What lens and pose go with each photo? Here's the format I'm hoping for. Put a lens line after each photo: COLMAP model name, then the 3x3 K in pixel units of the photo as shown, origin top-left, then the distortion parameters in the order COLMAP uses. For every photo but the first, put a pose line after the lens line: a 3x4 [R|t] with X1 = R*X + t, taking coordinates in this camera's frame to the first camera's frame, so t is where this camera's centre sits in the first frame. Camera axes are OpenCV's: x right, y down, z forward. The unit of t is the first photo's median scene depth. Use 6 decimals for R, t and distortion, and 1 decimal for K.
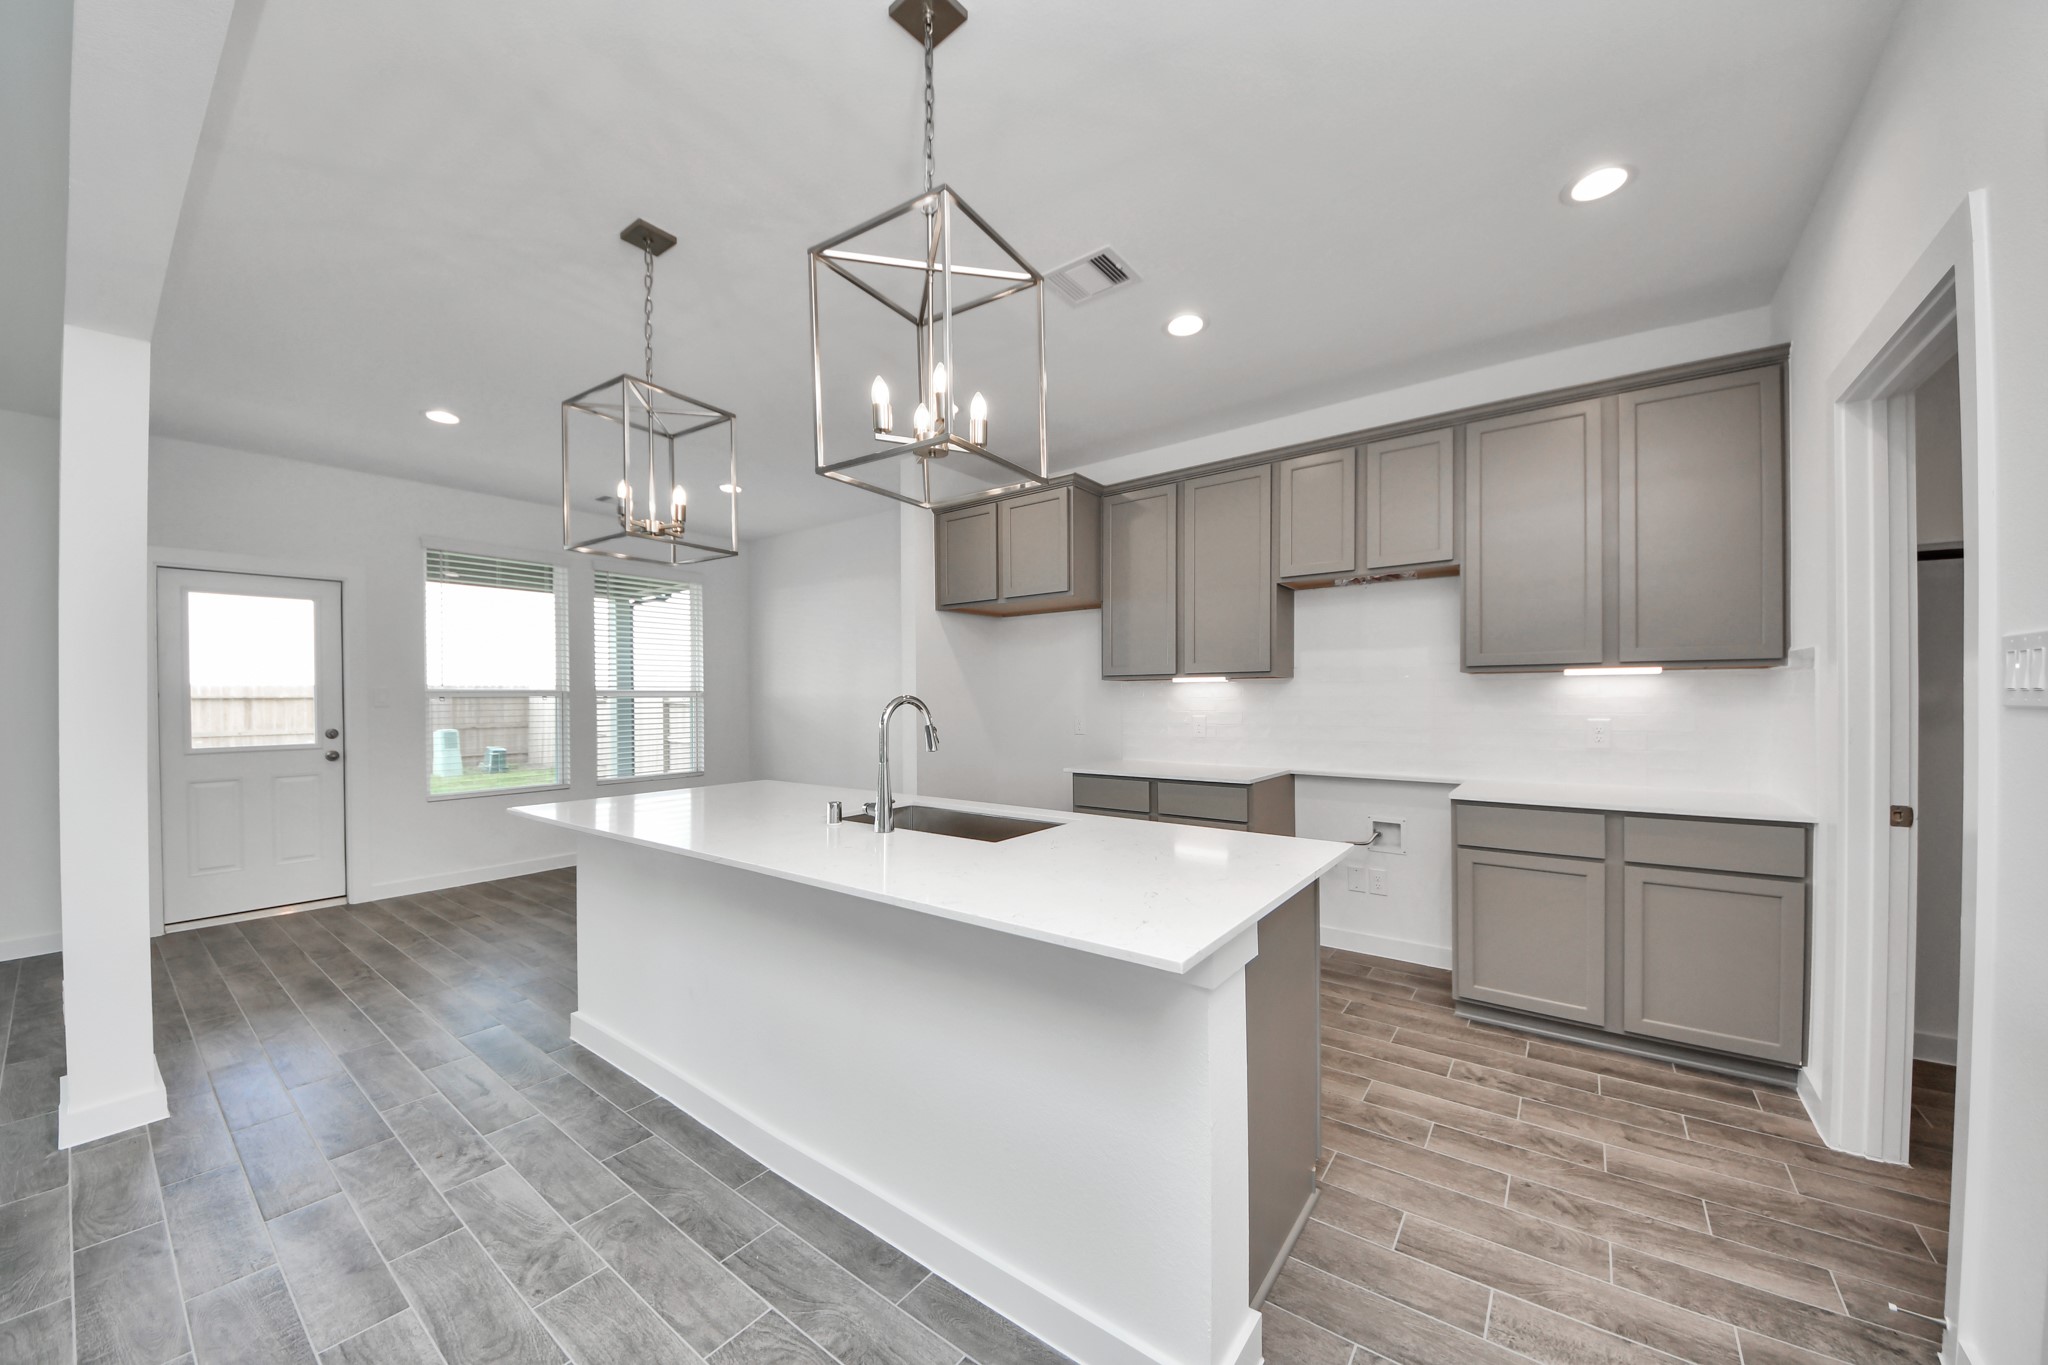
lens RADIAL K [[734.1, 0, 1013.1], [0, 734.1, 685.6], [0, 0, 1]] dist [0.008815, -0.008543]
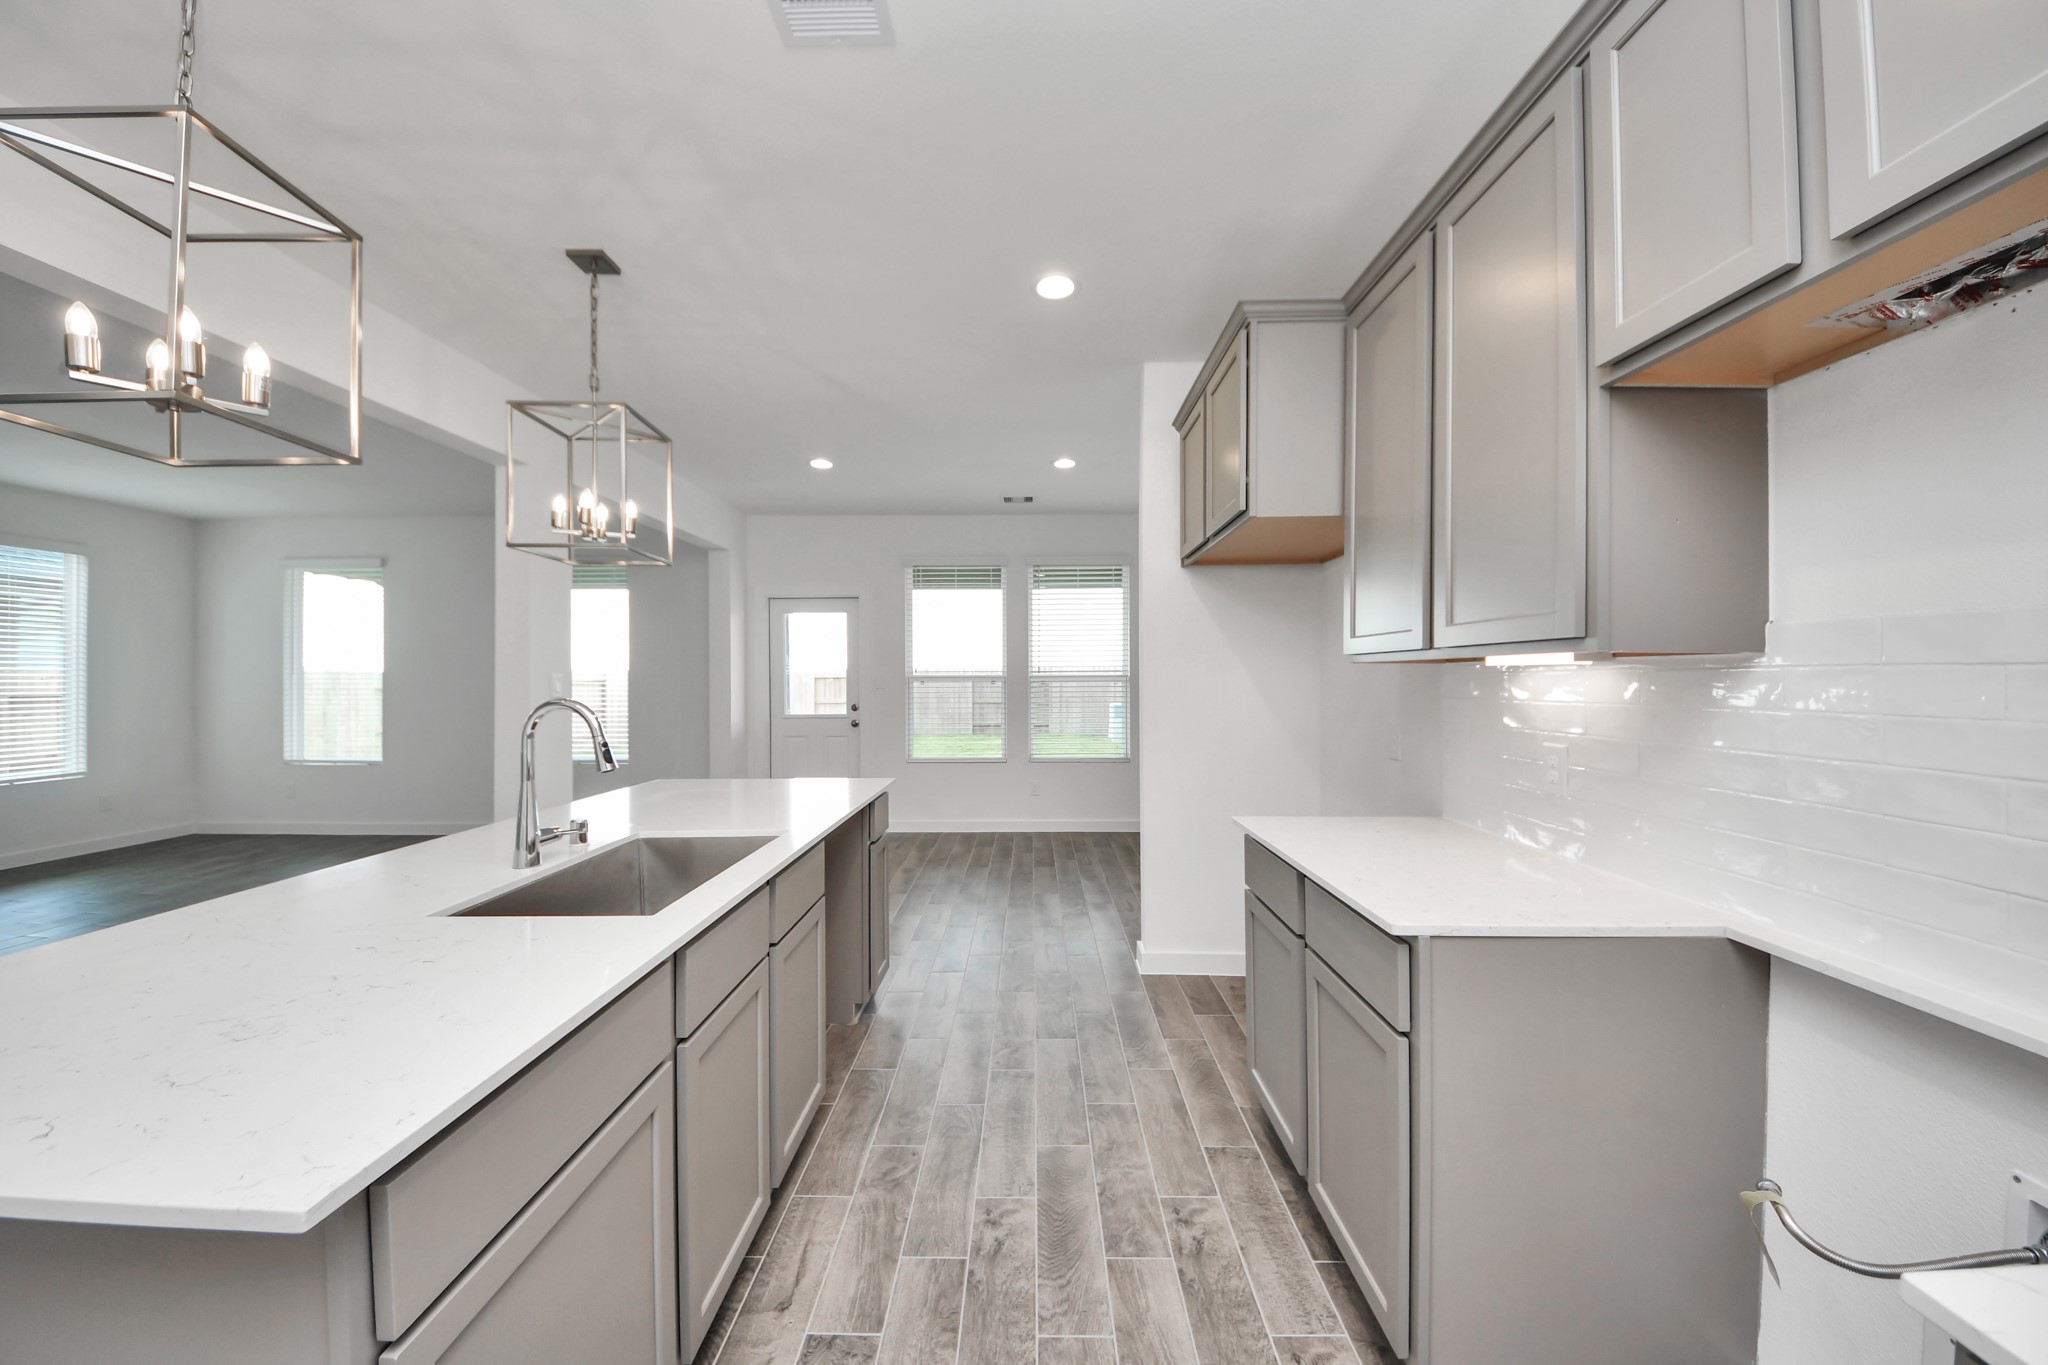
lens RADIAL K [[734.1, 0, 1022.1], [0, 734.1, 688.8], [0, 0, 1]] dist [0.008815, -0.008543]
pose [[0.590646, 0.014185, -0.806806, 0.582204], [0.012913, 0.999551, 0.027027, -0.008485], [0.806827, -0.026382, 0.590198, 0.695316]]
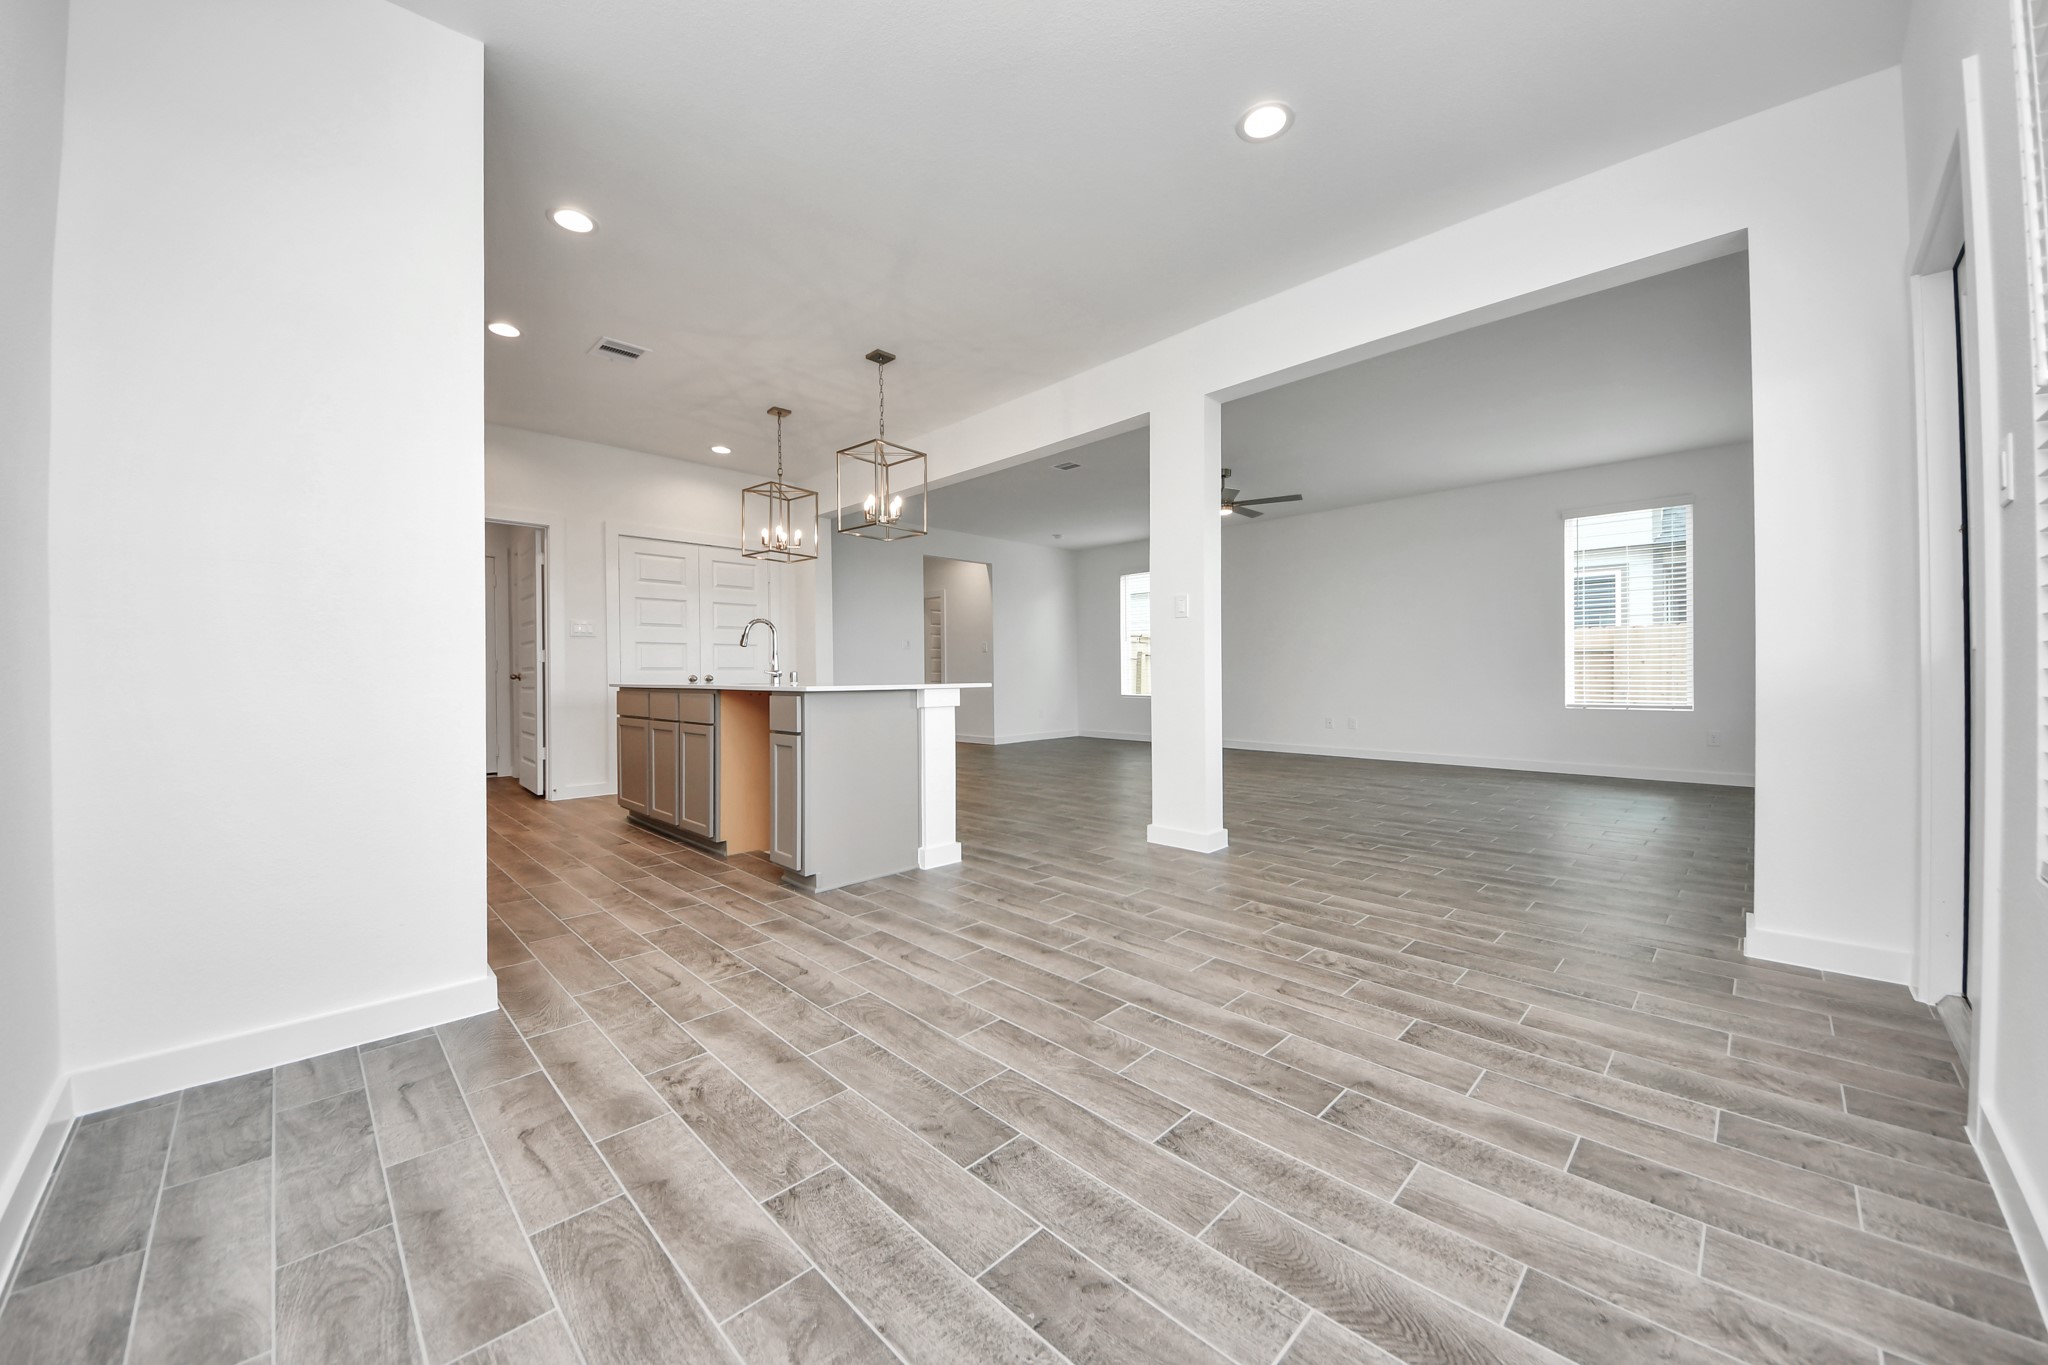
lens RADIAL K [[734.1, 0, 1027.2], [0, 734.1, 675.5], [0, 0, 1]] dist [0.008815, -0.008543]
pose [[-0.991058, 0.011716, 0.132919, -0.849889], [0.010000, 0.999858, -0.013567, 0.153656], [-0.133059, -0.012116, -0.991034, 2.162250]]
